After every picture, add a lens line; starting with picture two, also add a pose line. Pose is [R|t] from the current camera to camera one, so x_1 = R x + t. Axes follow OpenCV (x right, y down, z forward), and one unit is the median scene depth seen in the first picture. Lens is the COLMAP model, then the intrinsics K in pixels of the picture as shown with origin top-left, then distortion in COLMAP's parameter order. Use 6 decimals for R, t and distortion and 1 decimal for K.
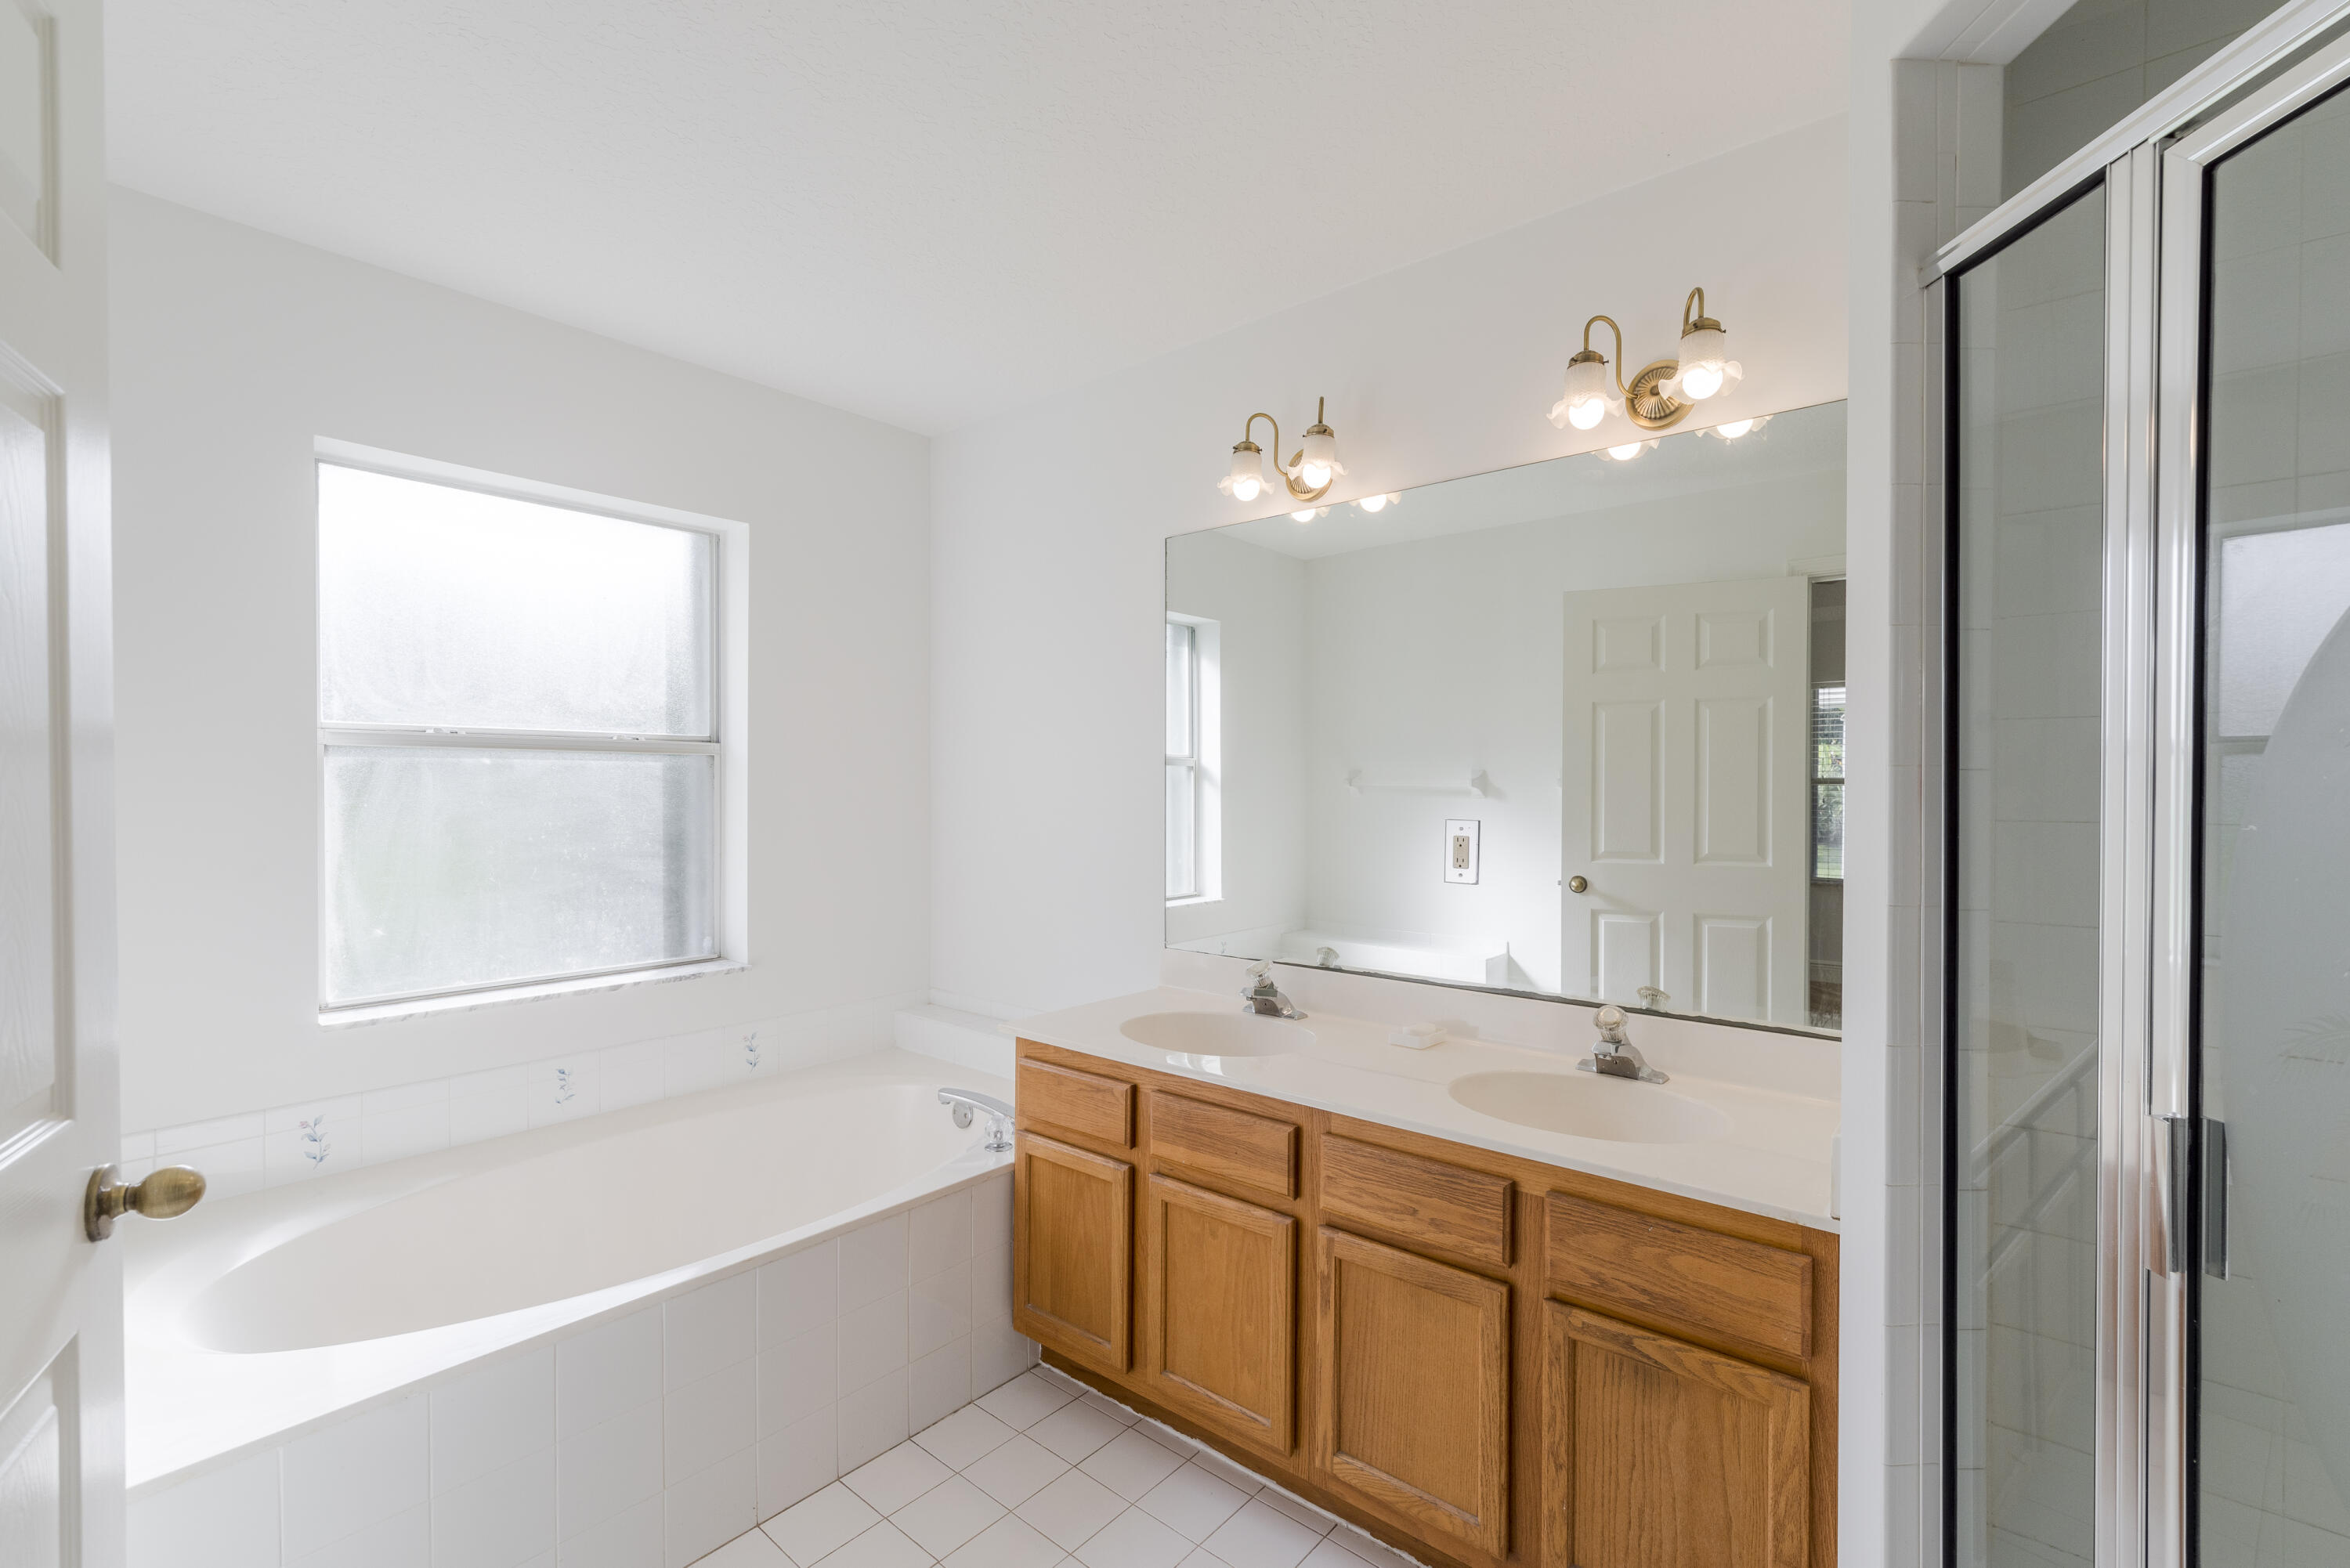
lens RADIAL K [[996.6, 0, 1199.5], [0, 996.6, 796.2], [0, 0, 1]] dist [0.002225, -0.000024]
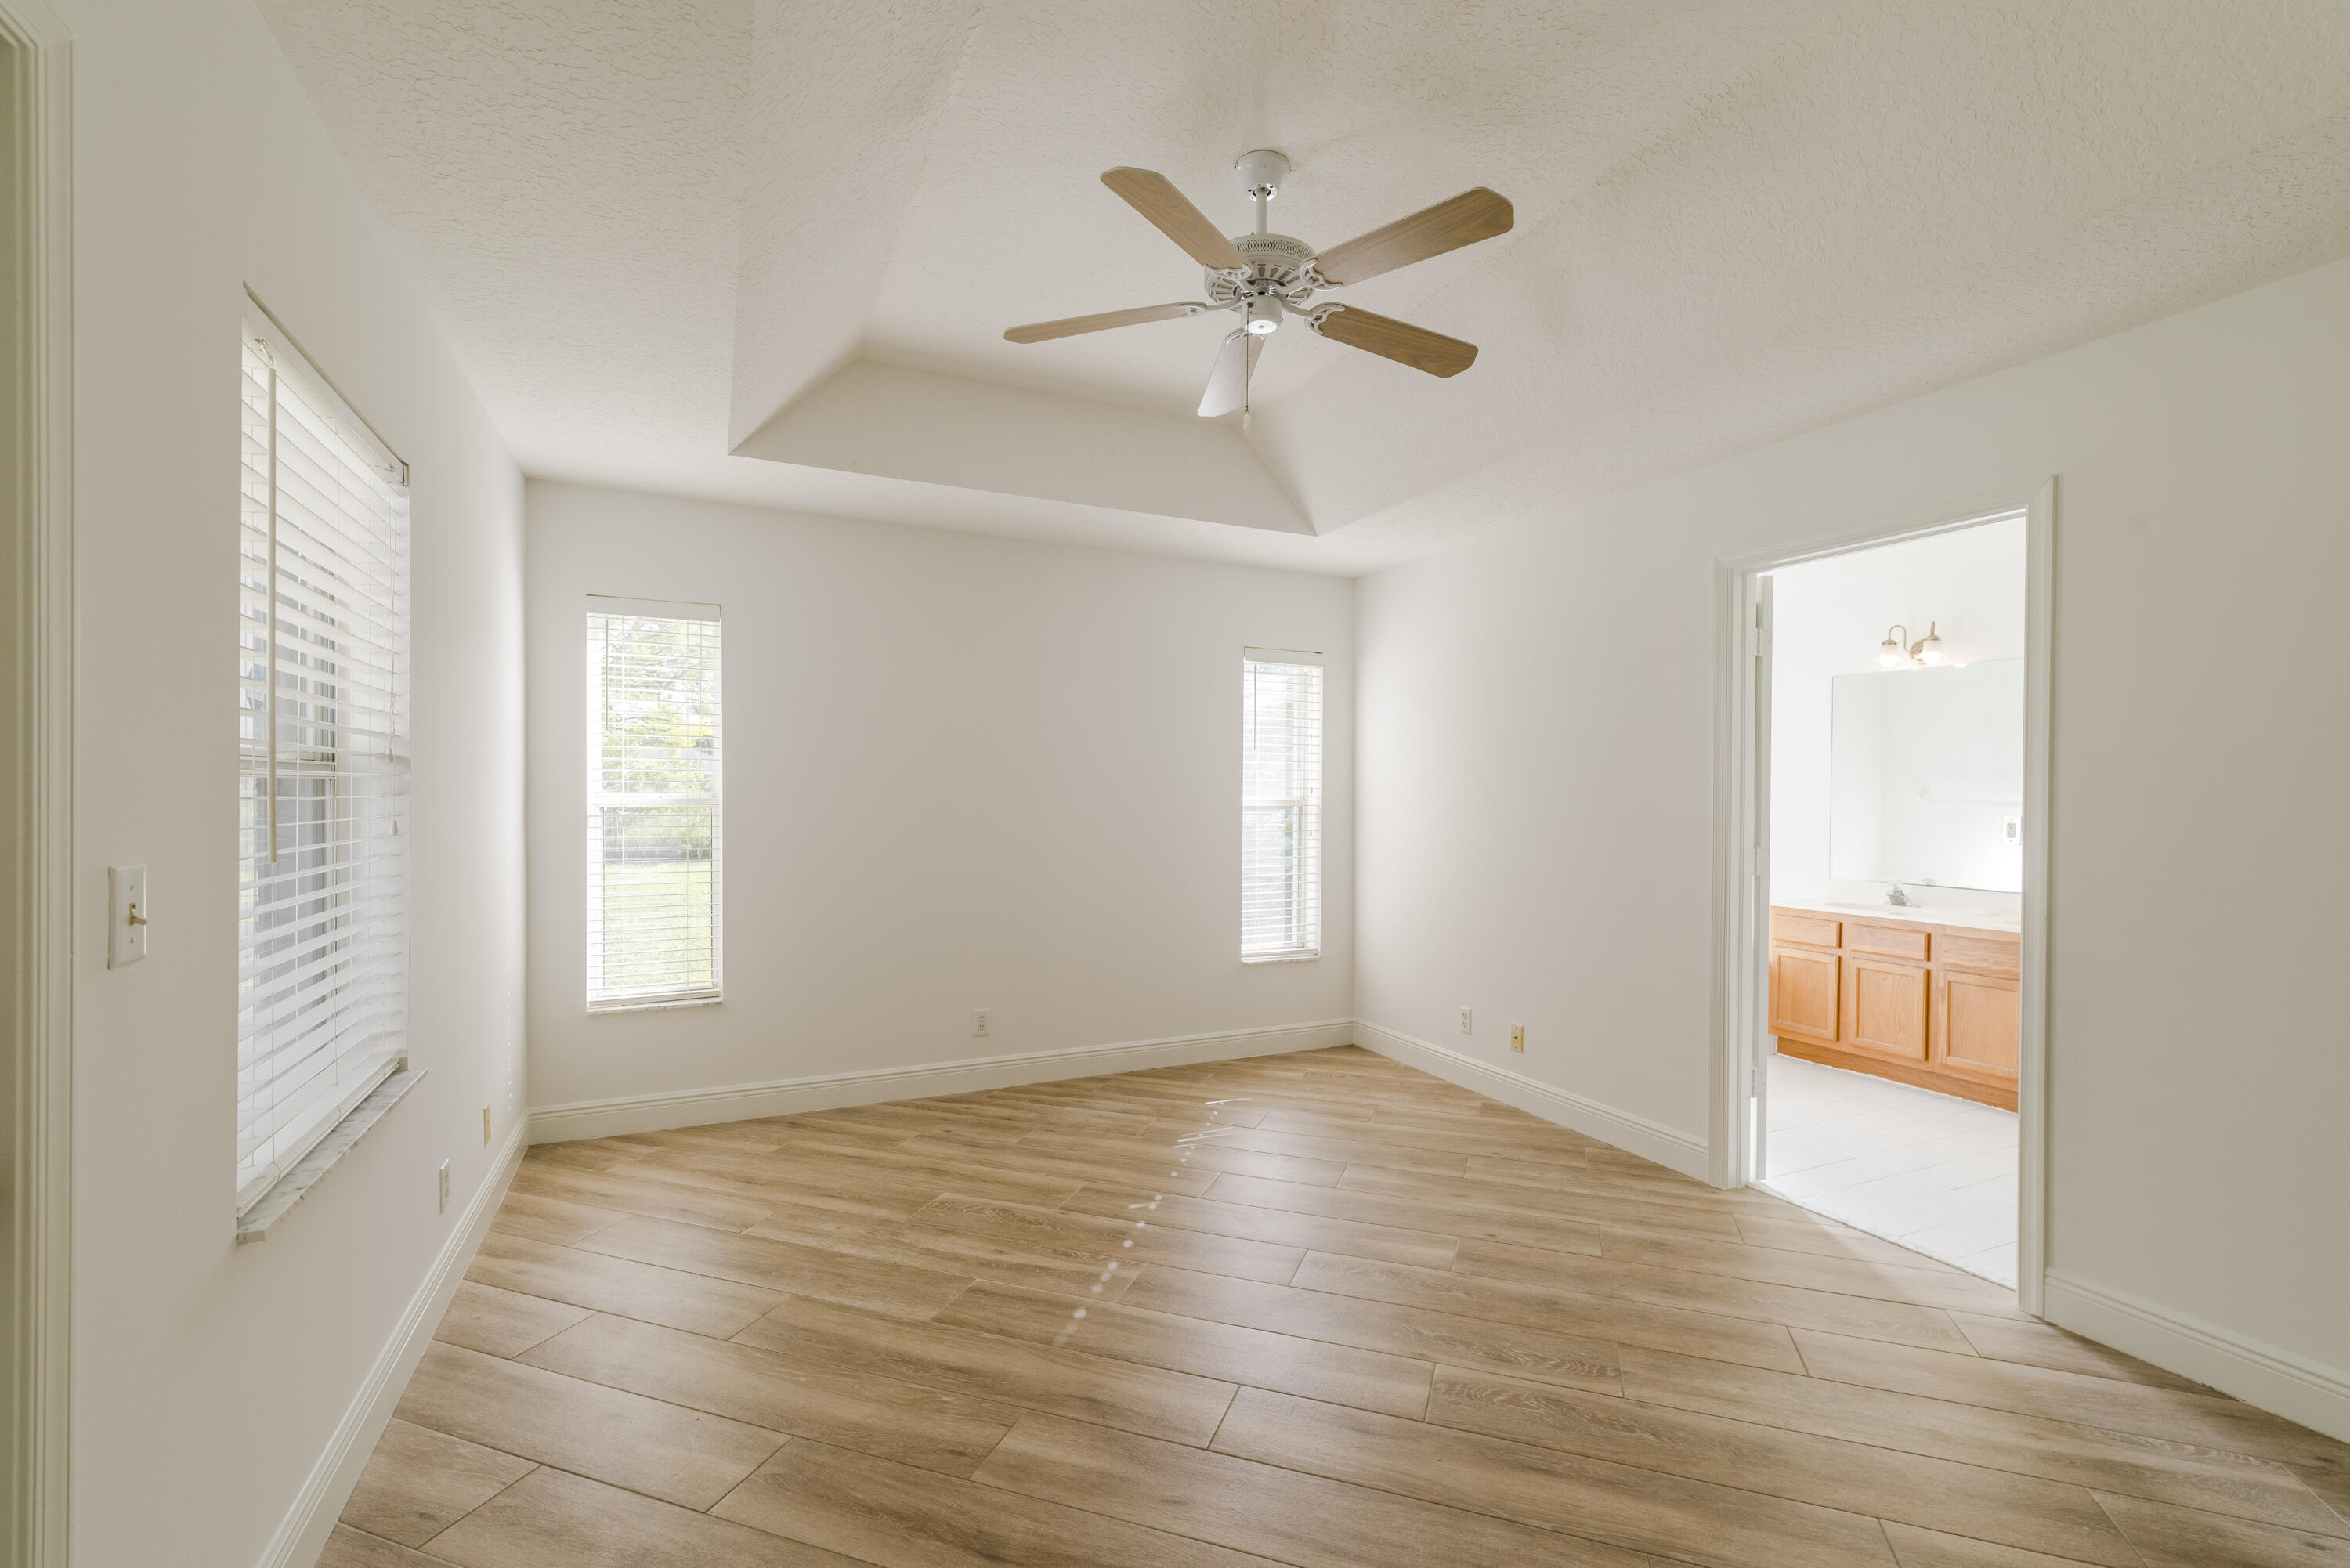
lens RADIAL K [[996.6, 0, 1199.5], [0, 996.6, 796.2], [0, 0, 1]] dist [0.002225, -0.000024]
pose [[0.905369, 0.008501, -0.424541, -0.462816], [-0.011256, 0.999929, -0.003981, 0.011380], [0.424477, 0.008383, 0.905400, -1.911130]]
